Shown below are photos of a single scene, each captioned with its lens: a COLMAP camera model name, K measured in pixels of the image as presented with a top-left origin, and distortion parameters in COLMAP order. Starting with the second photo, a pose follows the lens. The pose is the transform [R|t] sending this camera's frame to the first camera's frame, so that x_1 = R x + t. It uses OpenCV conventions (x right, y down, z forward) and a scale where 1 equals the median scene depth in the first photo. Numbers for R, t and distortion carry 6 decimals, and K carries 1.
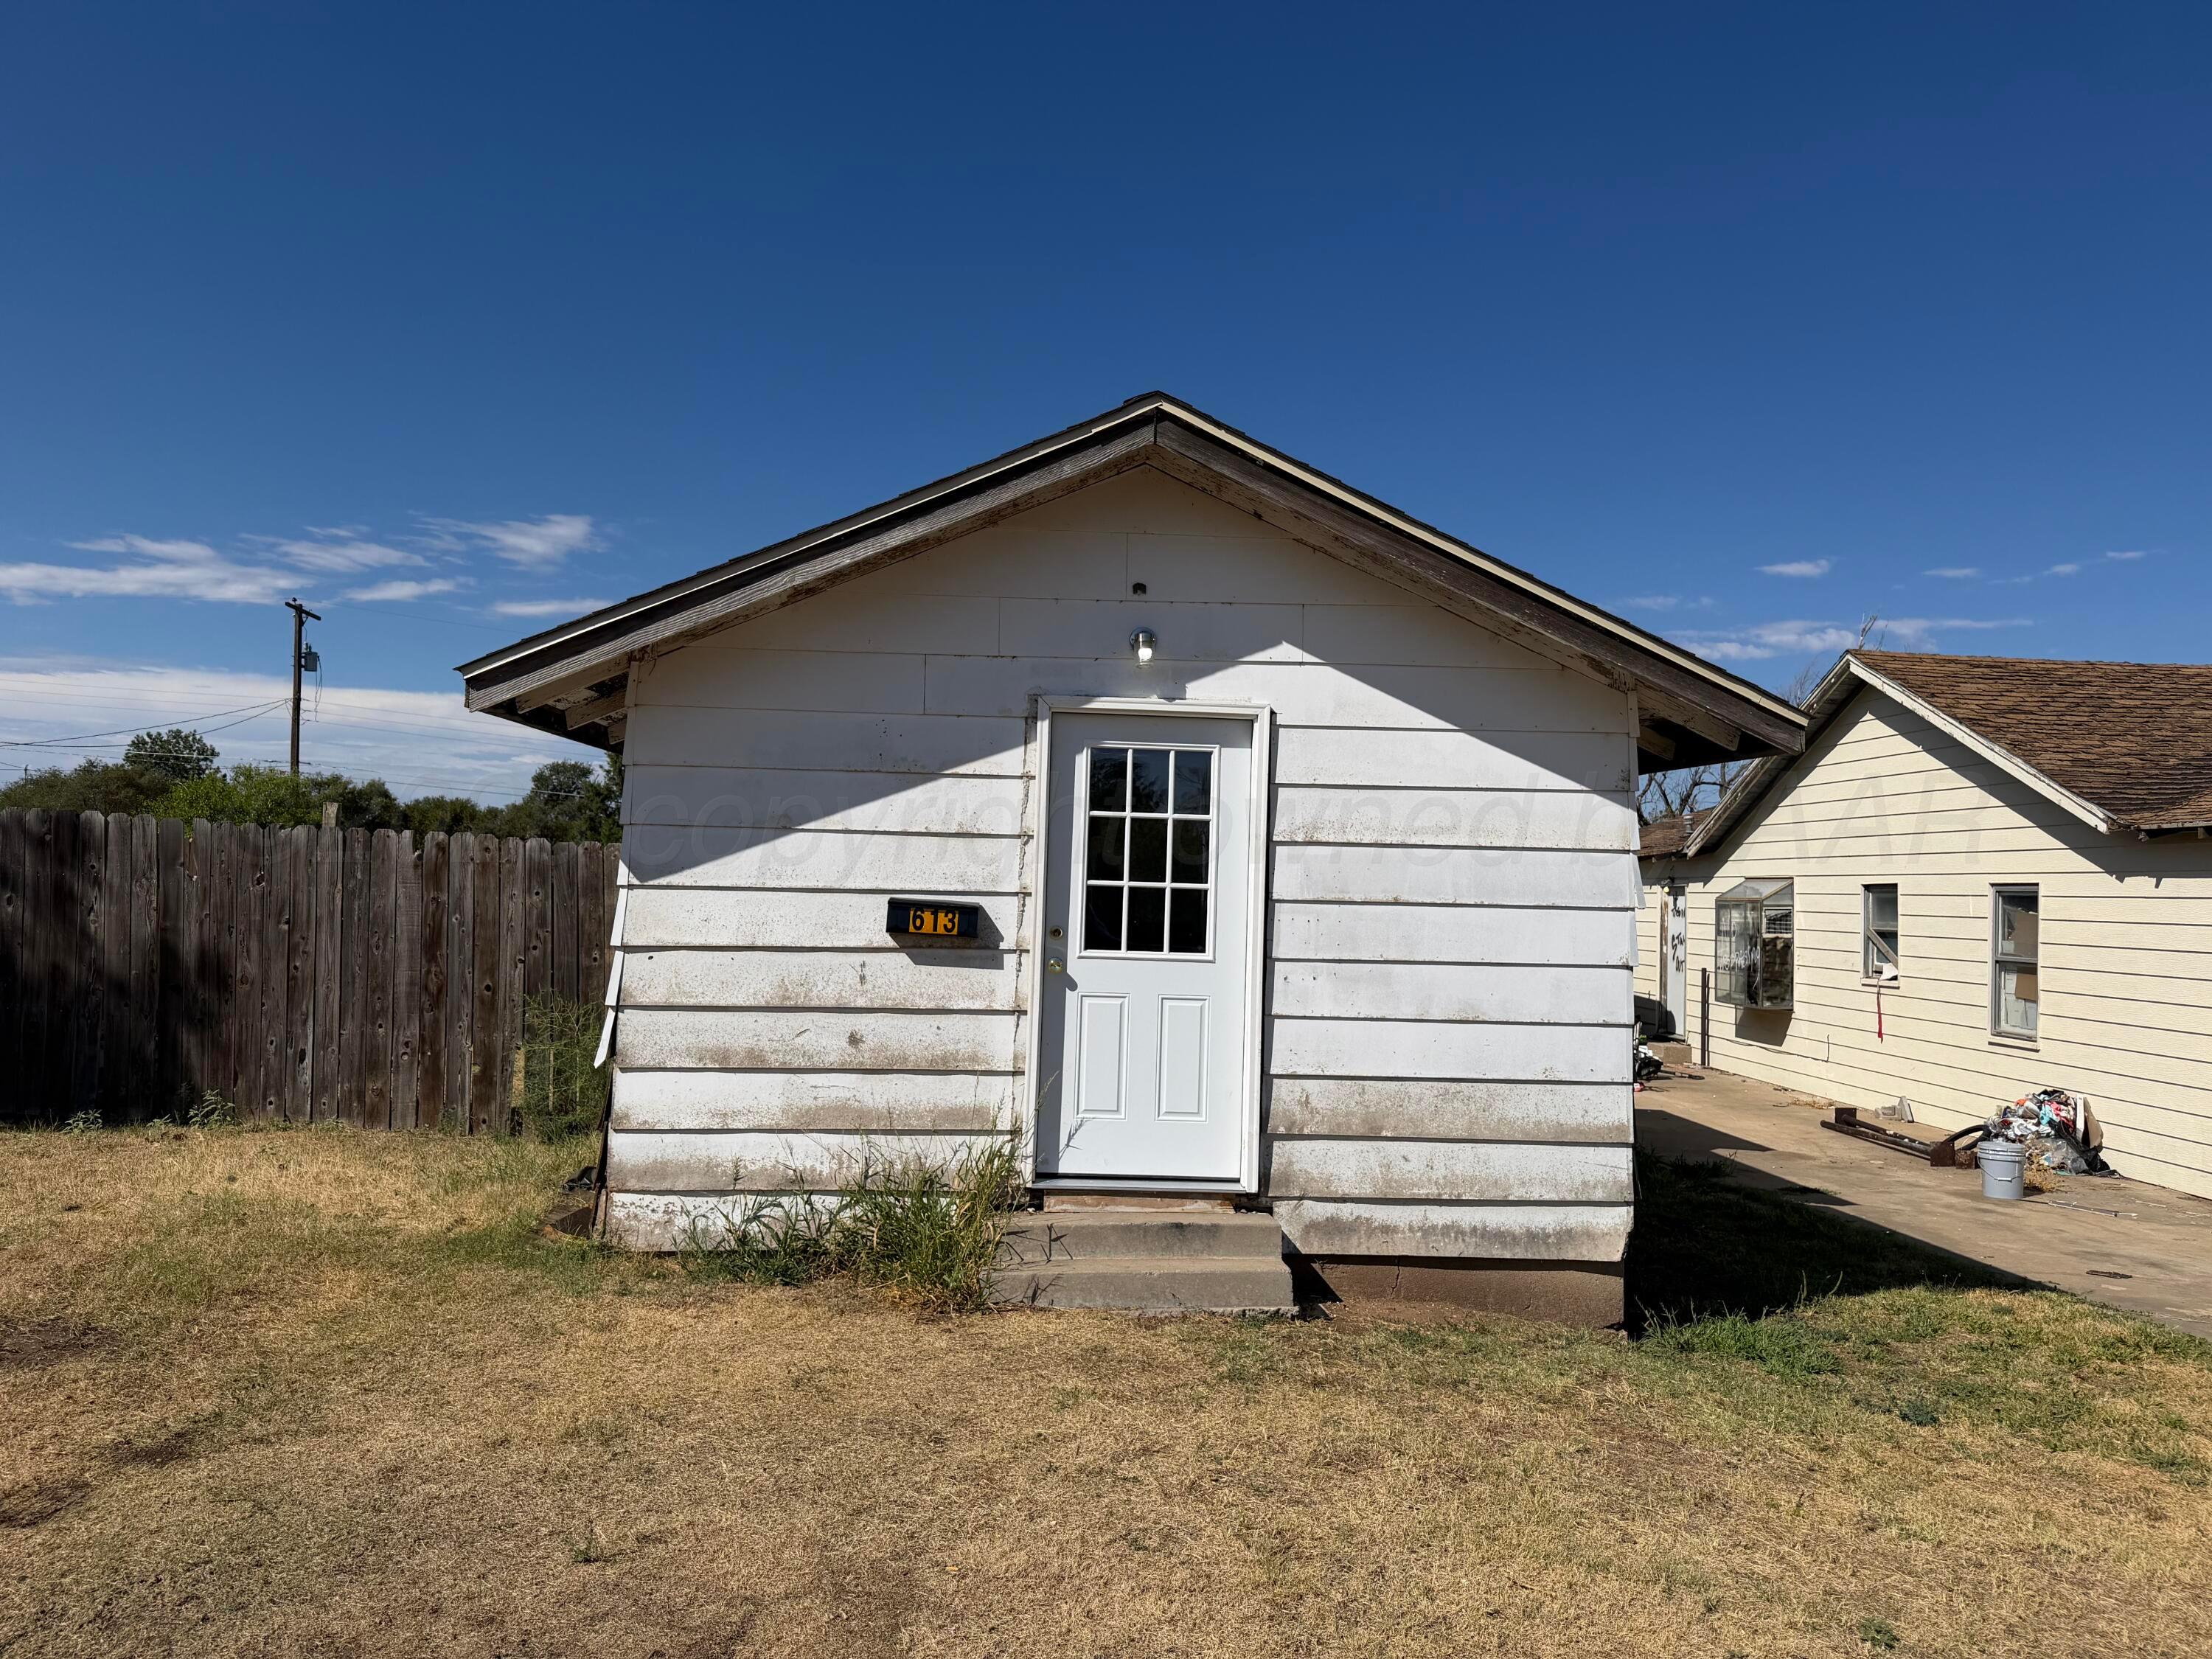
lens RADIAL K [[1509.1, 0, 1117.2], [0, 1509.1, 829.3], [0, 0, 1]] dist [0.115945, -0.009013]
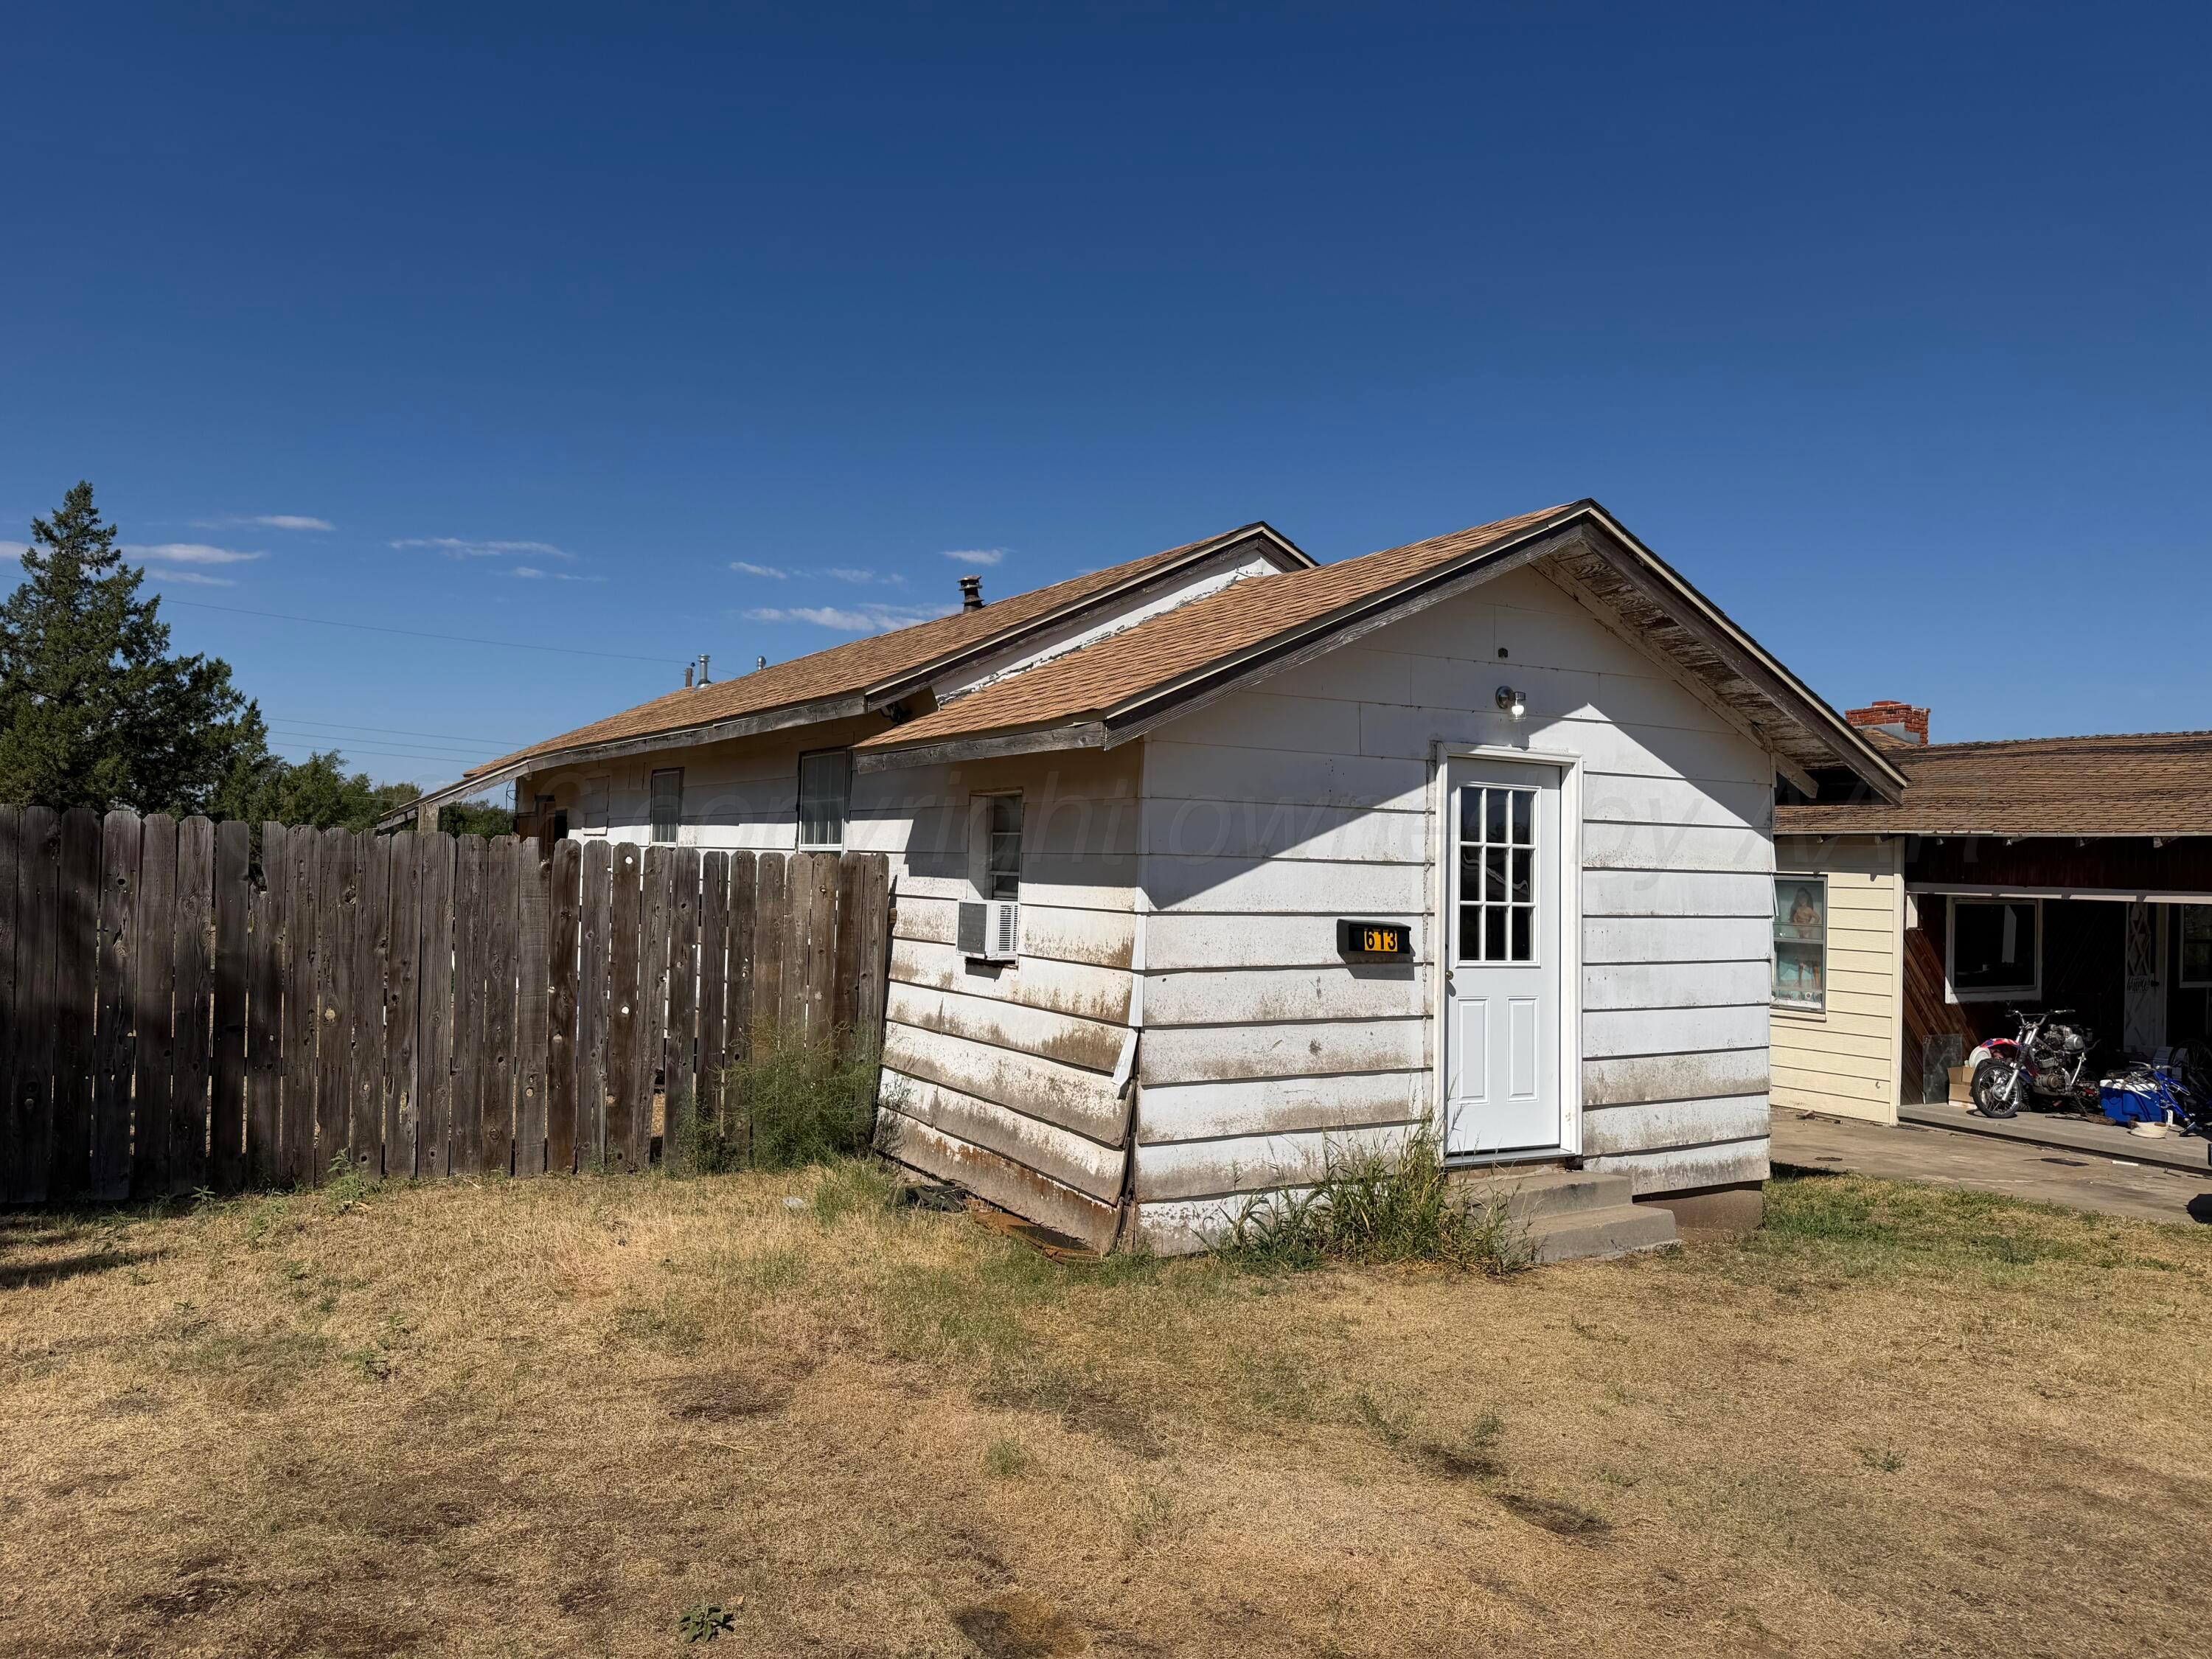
lens RADIAL K [[1509.1, 0, 1119.3], [0, 1509.1, 840.4], [0, 0, 1]] dist [0.115945, -0.009013]
pose [[0.878243, 0.005279, 0.478186, -0.820368], [-0.021028, 0.999398, 0.027587, -0.040308], [-0.477752, -0.034283, 0.877825, 0.098265]]
